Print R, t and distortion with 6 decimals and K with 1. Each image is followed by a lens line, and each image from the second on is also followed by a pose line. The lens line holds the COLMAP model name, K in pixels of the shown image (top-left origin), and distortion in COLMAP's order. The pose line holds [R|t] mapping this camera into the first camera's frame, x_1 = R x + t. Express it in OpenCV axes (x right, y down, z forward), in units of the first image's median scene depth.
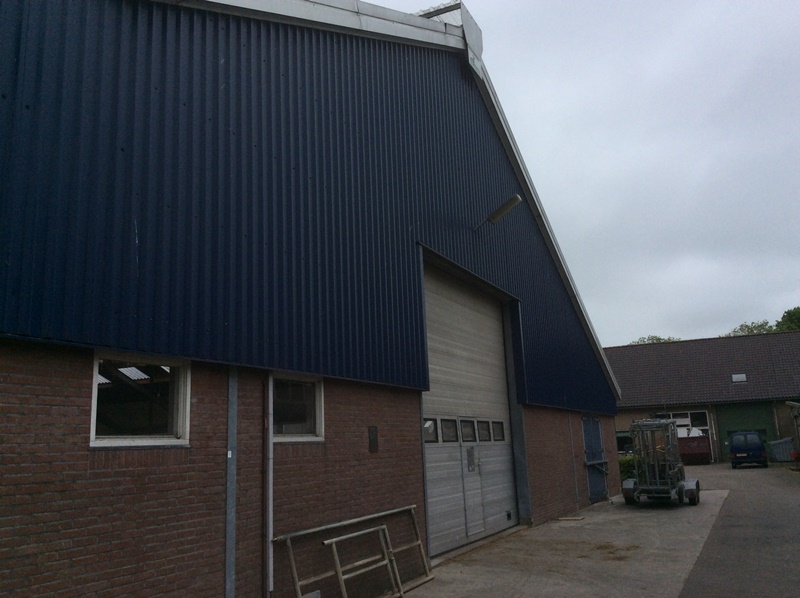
lens RADIAL K [[727.0, 0, 411.4], [0, 727.0, 303.6], [0, 0, 1]] dist [0.137631, -0.292769]
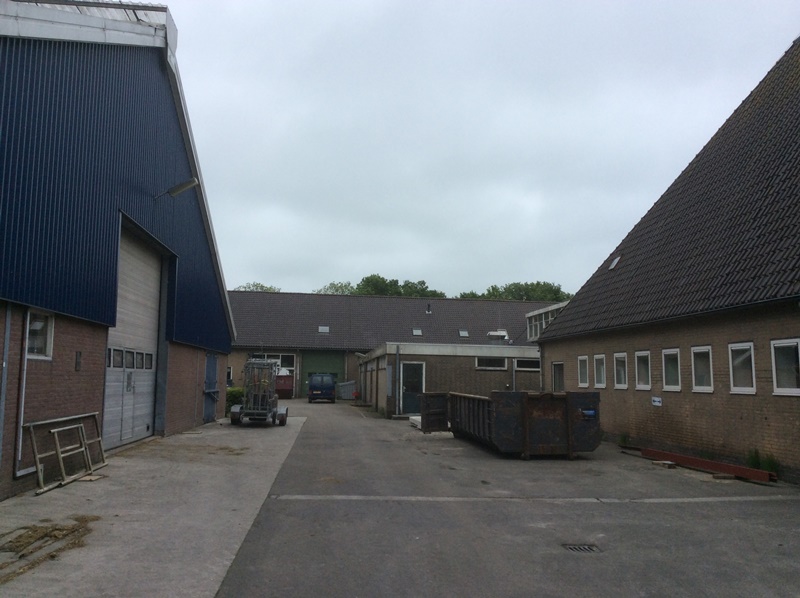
lens RADIAL K [[733.9, 0, 387.9], [0, 733.9, 293.7], [0, 0, 1]] dist [0.131964, -0.214837]
pose [[0.868708, 0.117121, 0.481278, -0.146009], [-0.152170, 0.987759, 0.034291, -0.042274], [-0.471370, -0.103025, 0.875897, -0.275490]]
